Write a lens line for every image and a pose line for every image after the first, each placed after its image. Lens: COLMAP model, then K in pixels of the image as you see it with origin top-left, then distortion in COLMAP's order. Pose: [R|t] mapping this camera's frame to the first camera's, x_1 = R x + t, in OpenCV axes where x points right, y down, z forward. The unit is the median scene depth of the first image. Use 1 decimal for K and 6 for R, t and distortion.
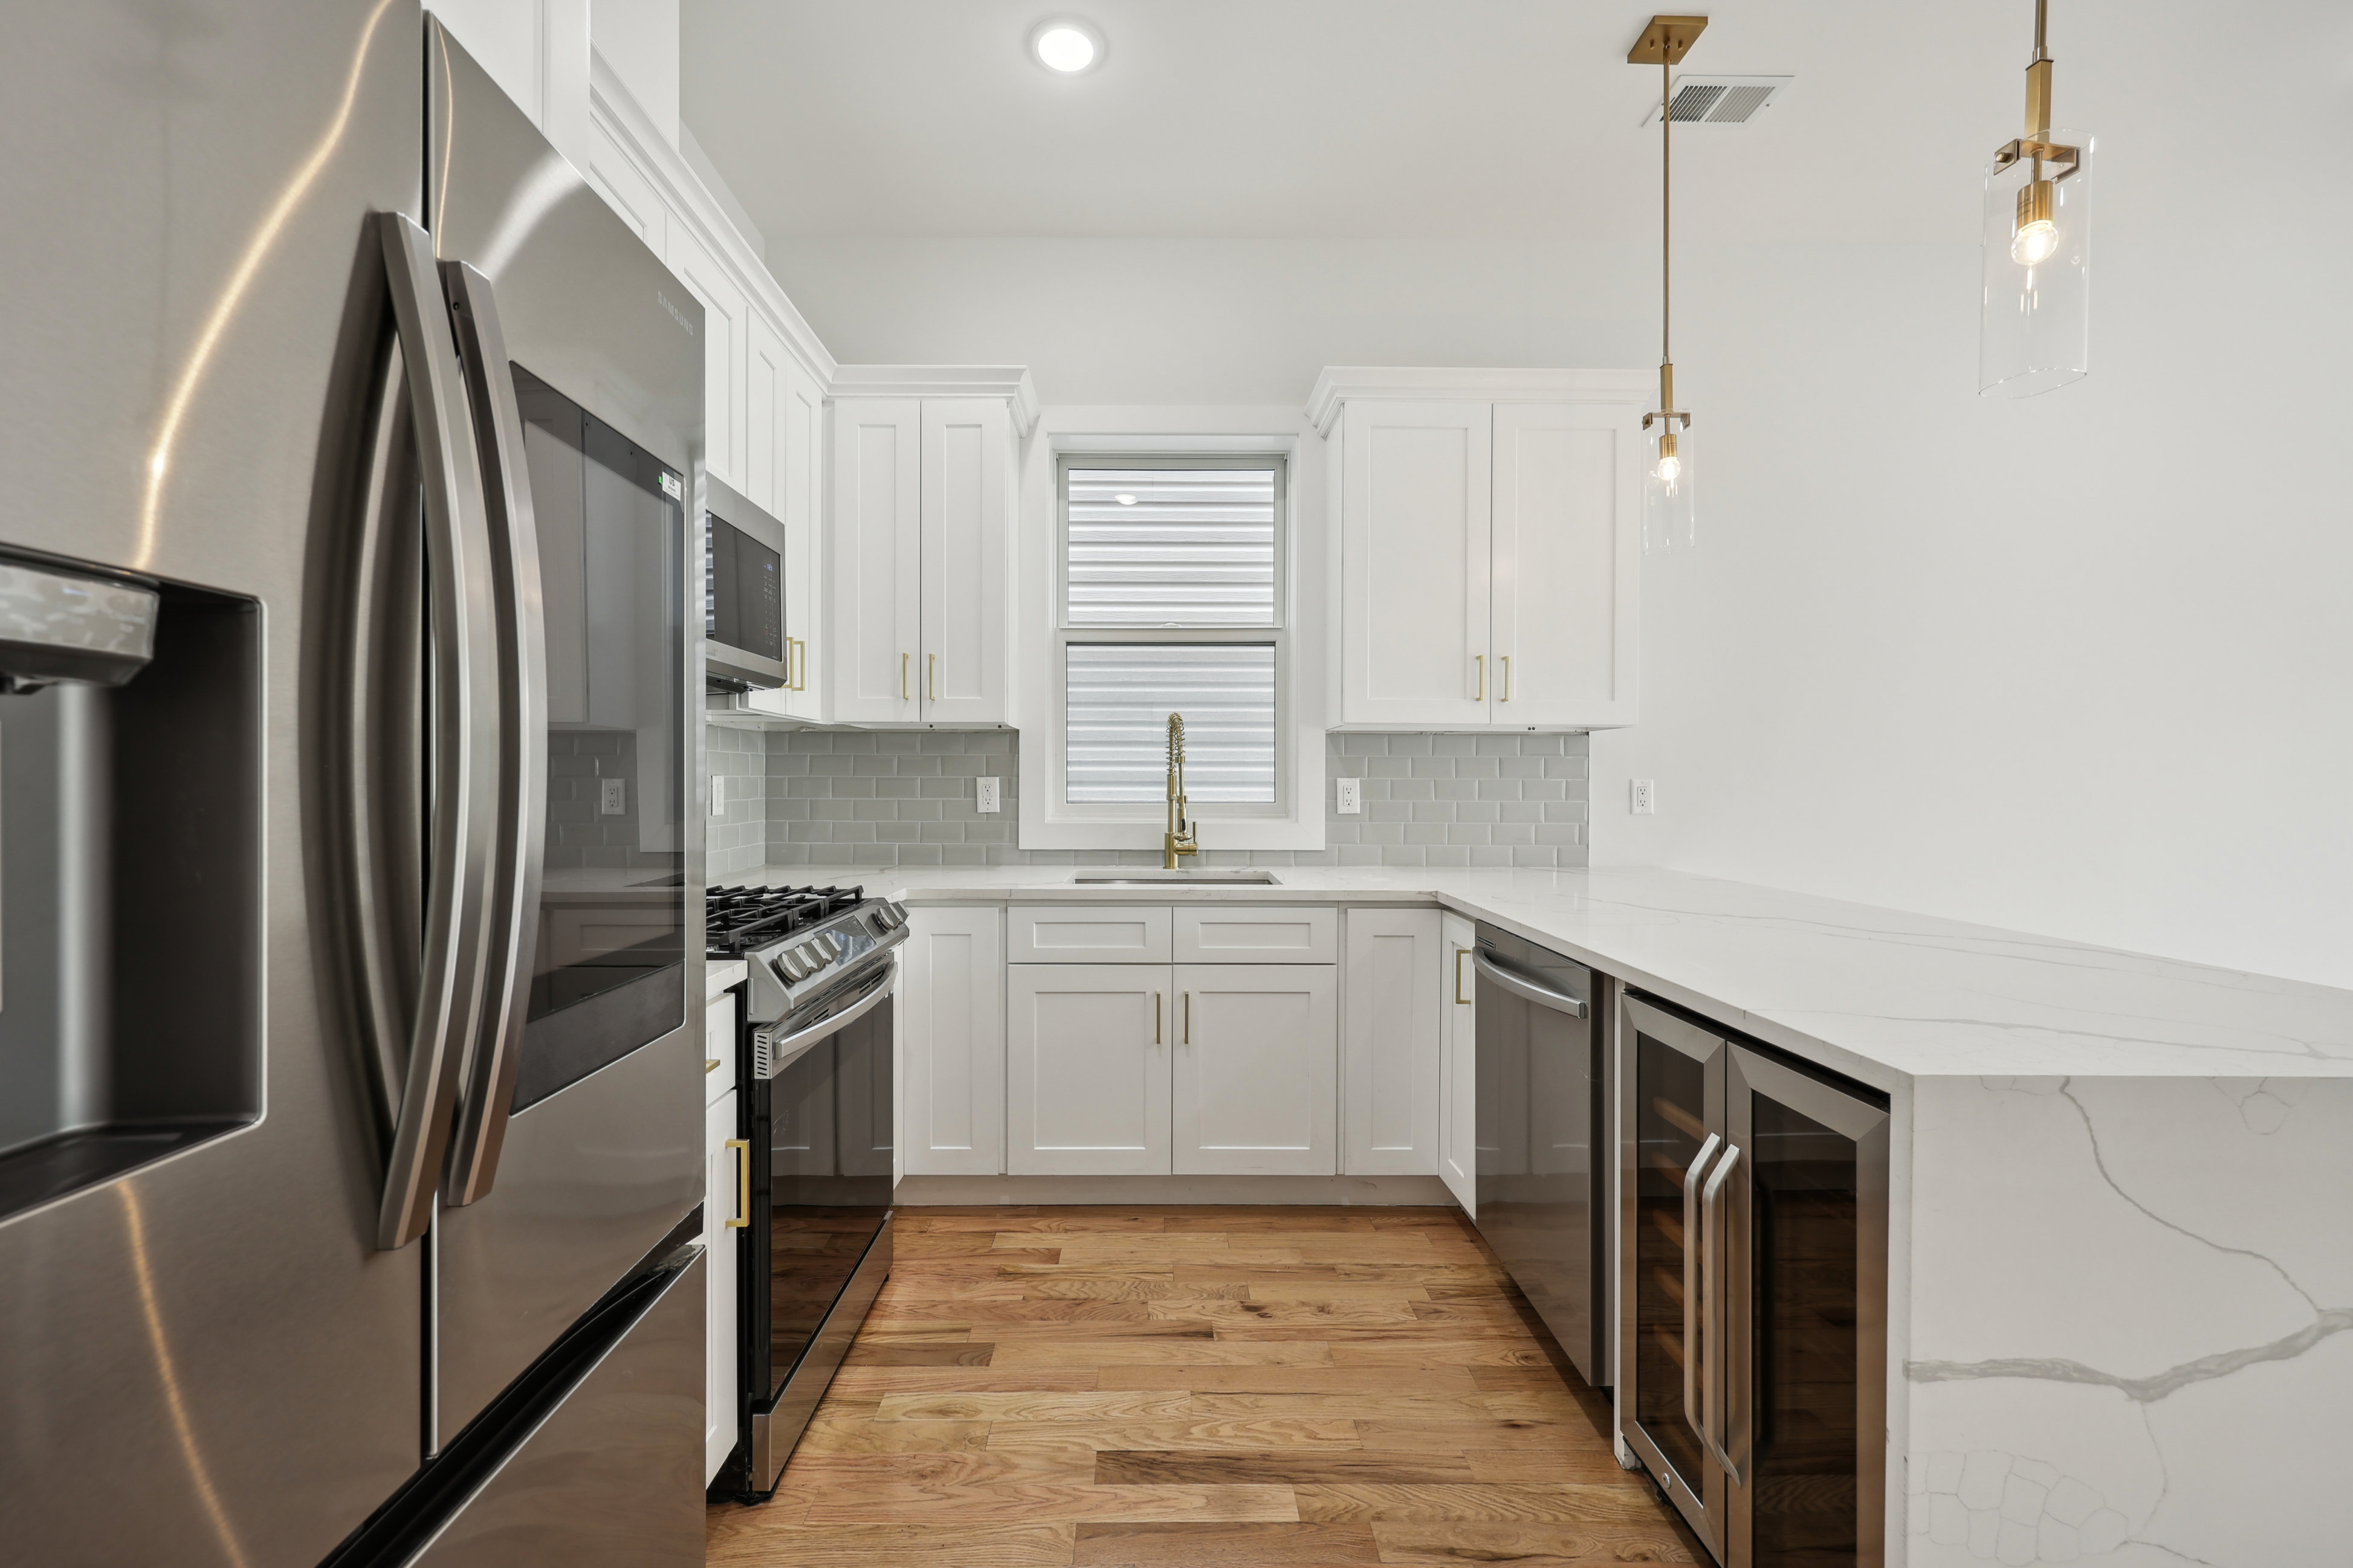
lens RADIAL K [[968.5, 0, 1154.0], [0, 968.5, 783.6], [0, 0, 1]] dist [0.000012, 0.000968]
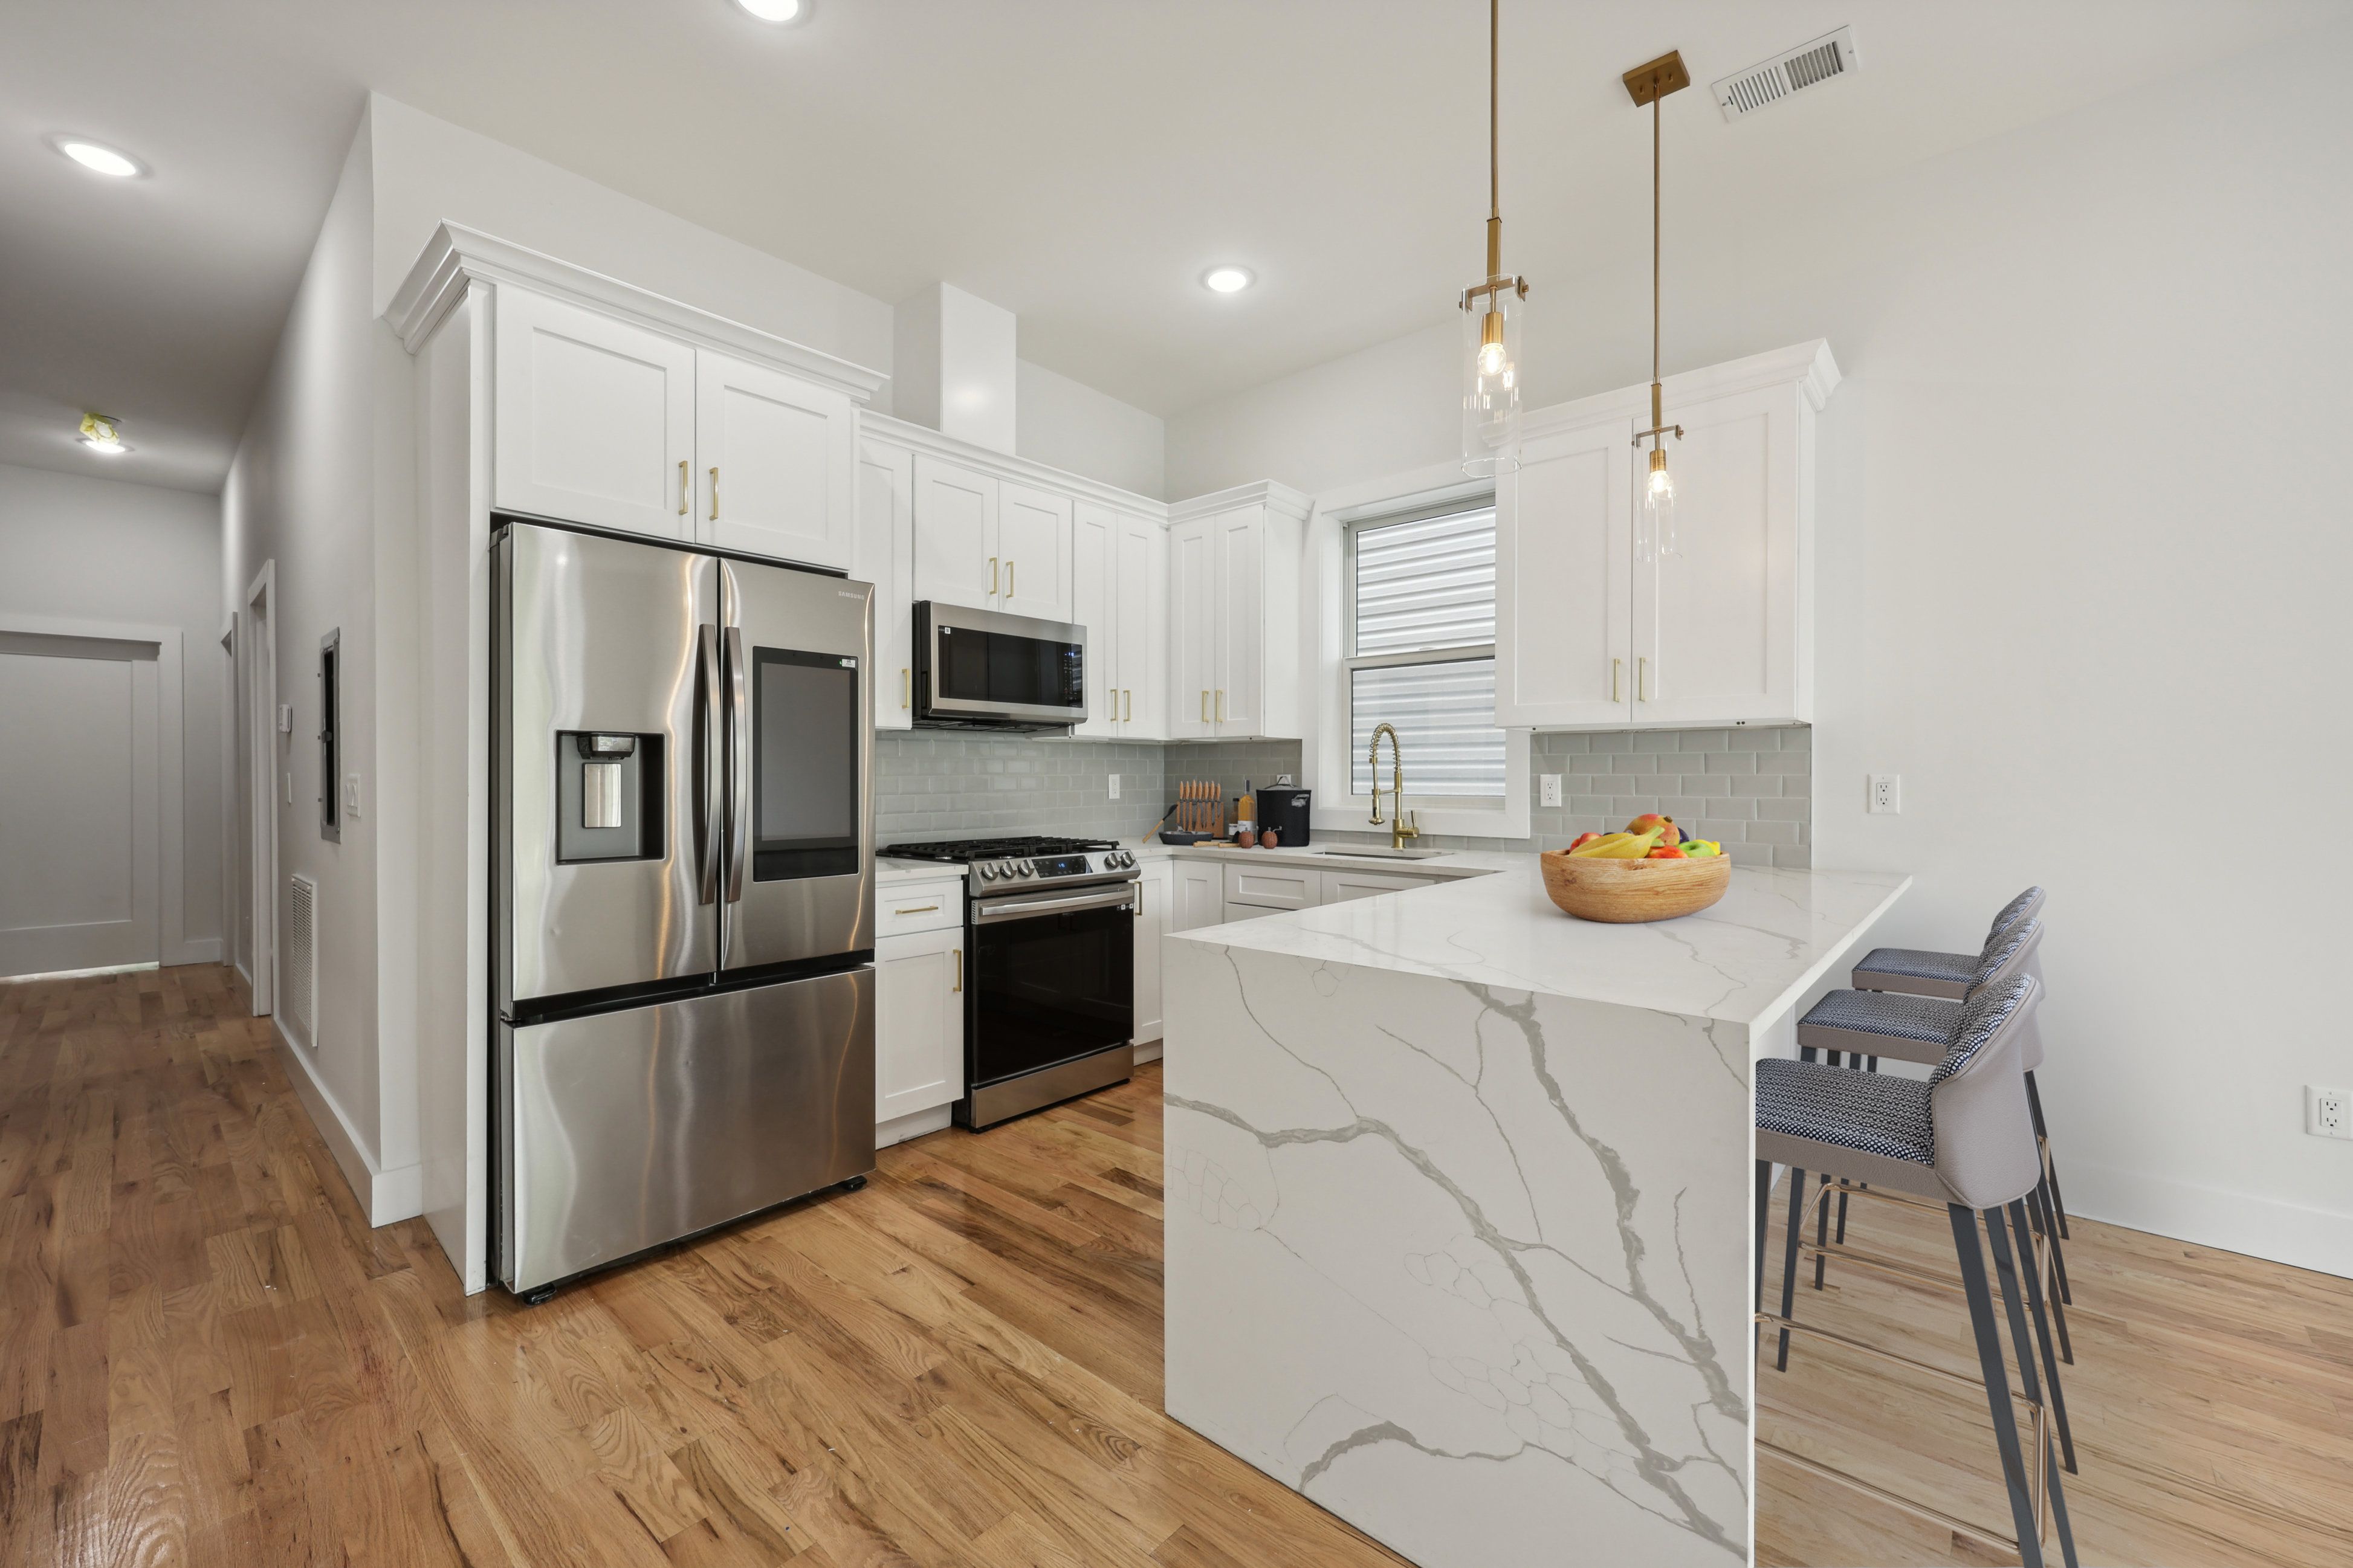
lens RADIAL K [[968.5, 0, 1195.9], [0, 968.5, 786.3], [0, 0, 1]] dist [0.000012, 0.000968]
pose [[0.747094, 0.004444, -0.664704, 0.961387], [-0.002505, 0.999989, 0.003871, 0.007376], [0.664714, -0.001227, 0.747097, -0.149321]]
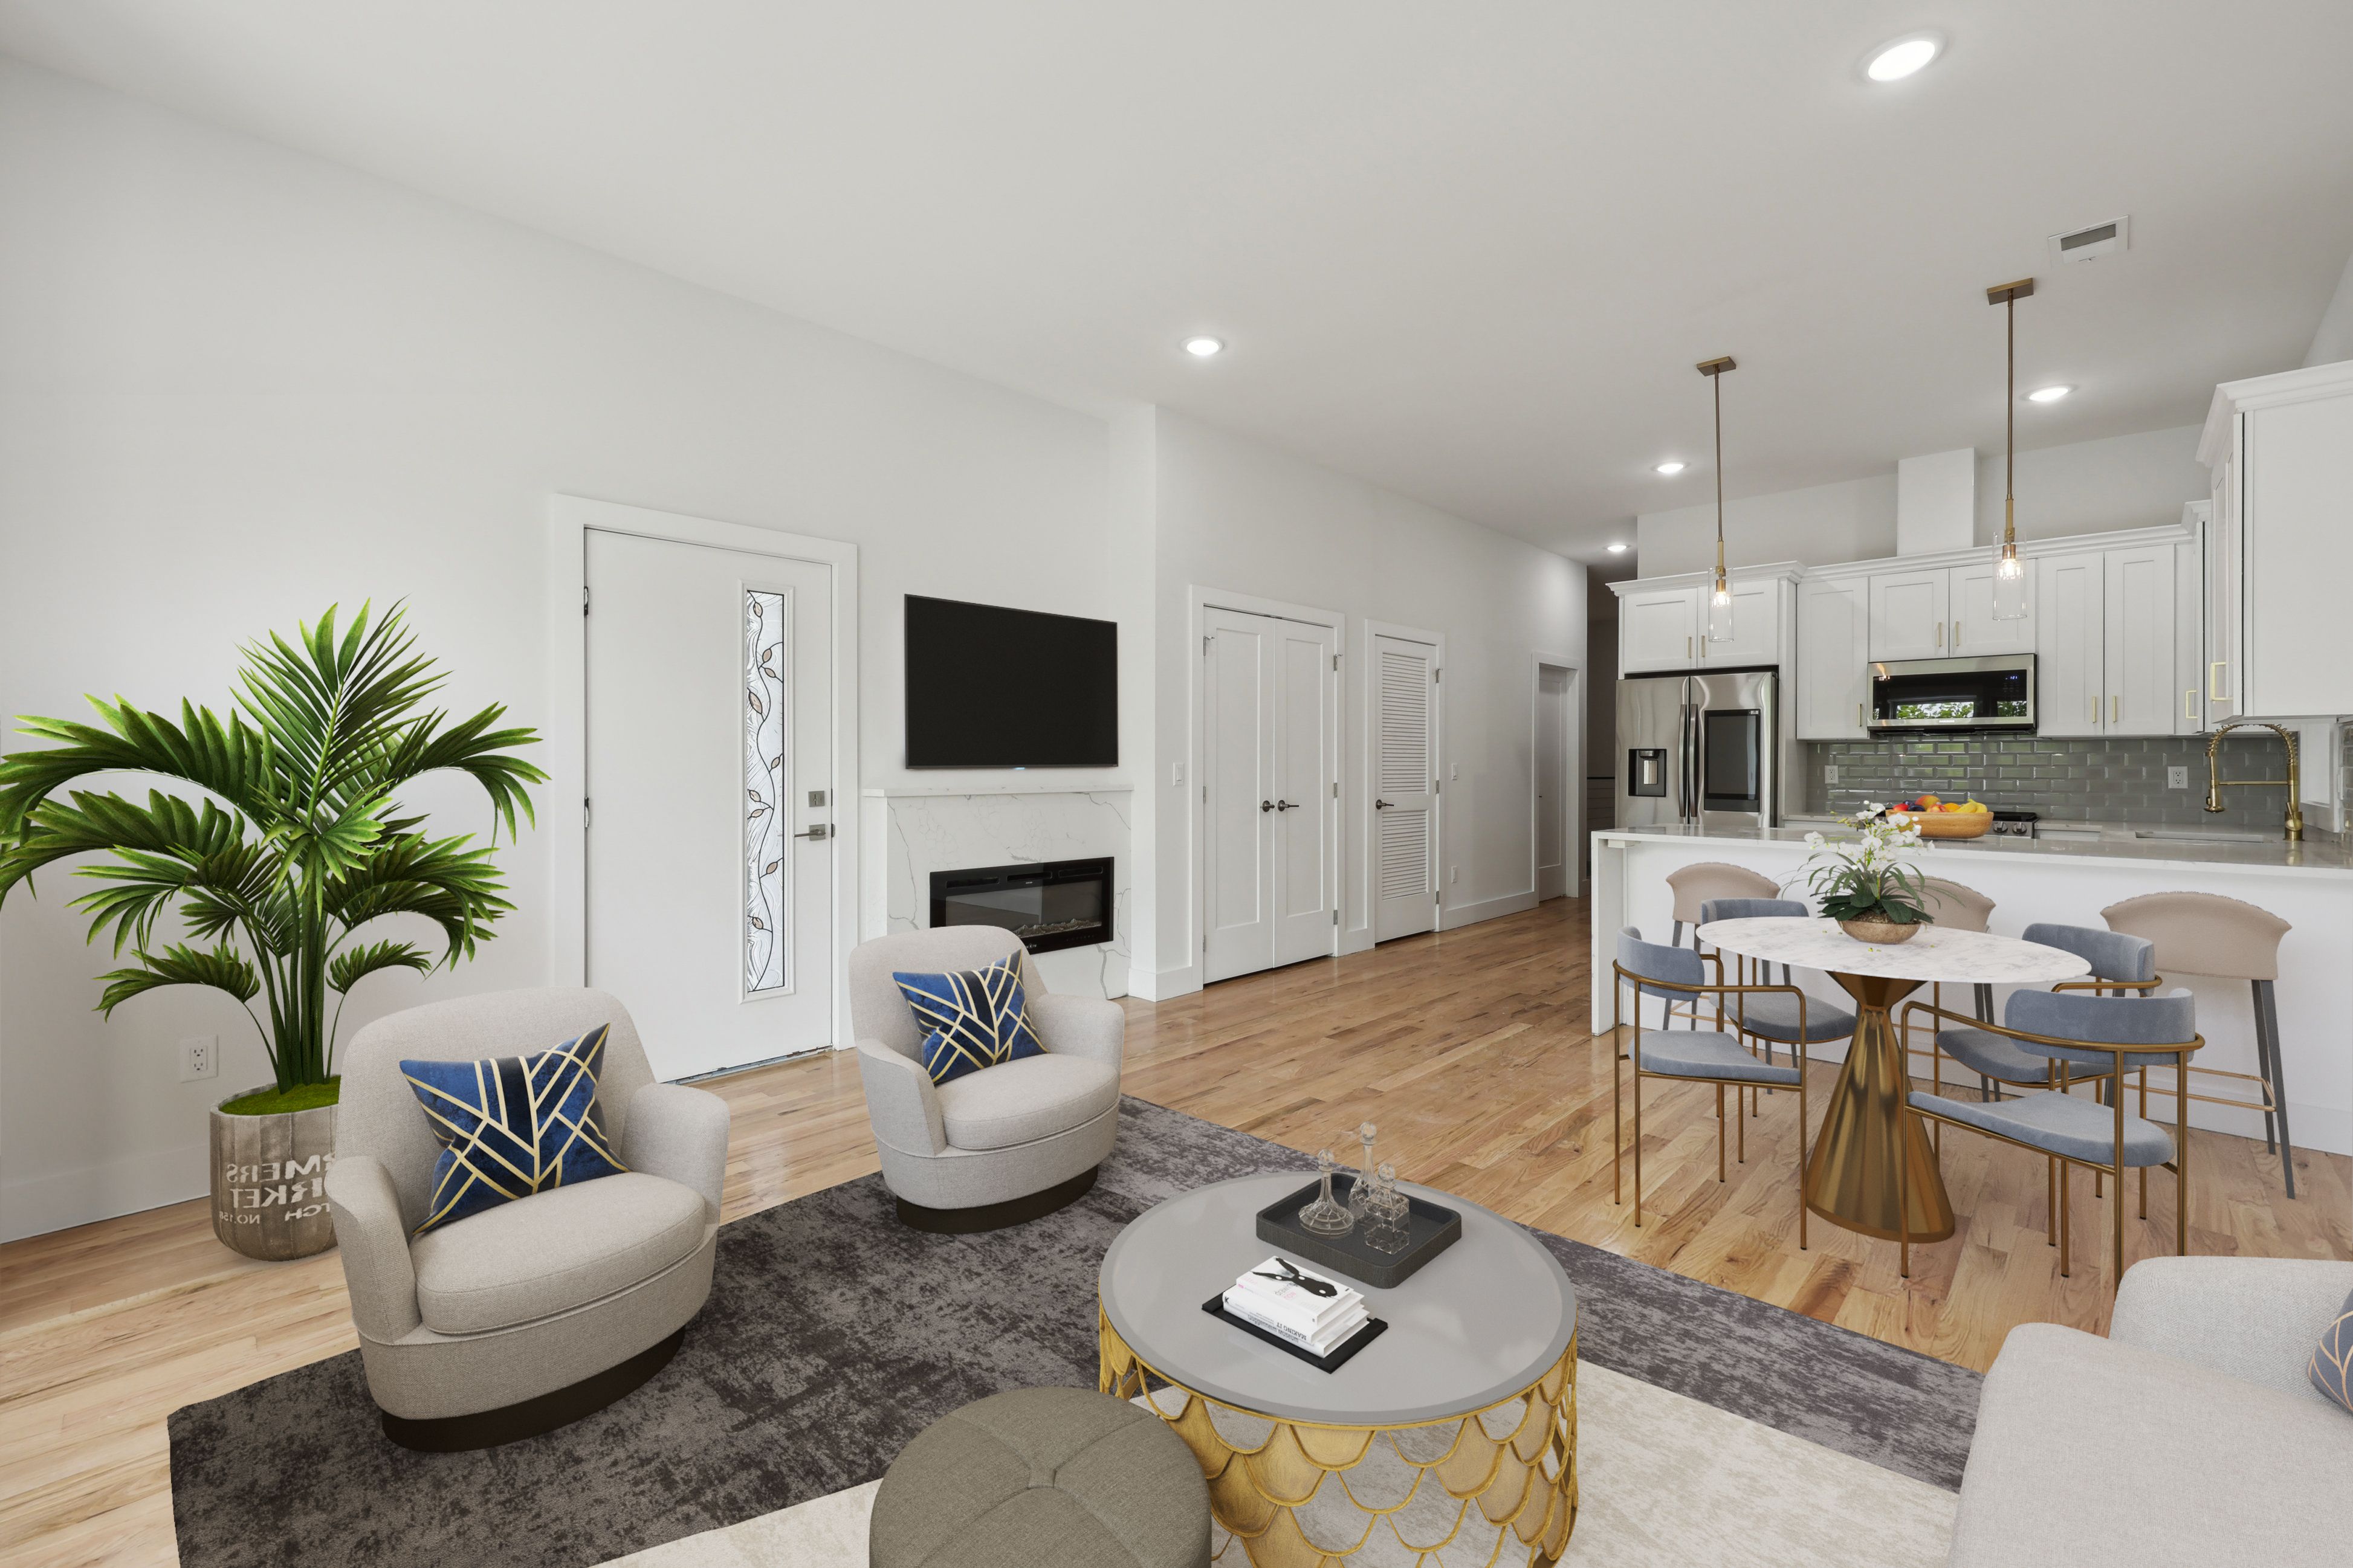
lens RADIAL K [[968.5, 0, 1181.1], [0, 968.5, 770.4], [0, 0, 1]] dist [0.000012, 0.000968]
pose [[-0.689218, -0.001691, -0.724552, 2.844494], [-0.011697, 0.999893, 0.008792, 0.008168], [0.724460, 0.014535, -0.689164, 1.219535]]
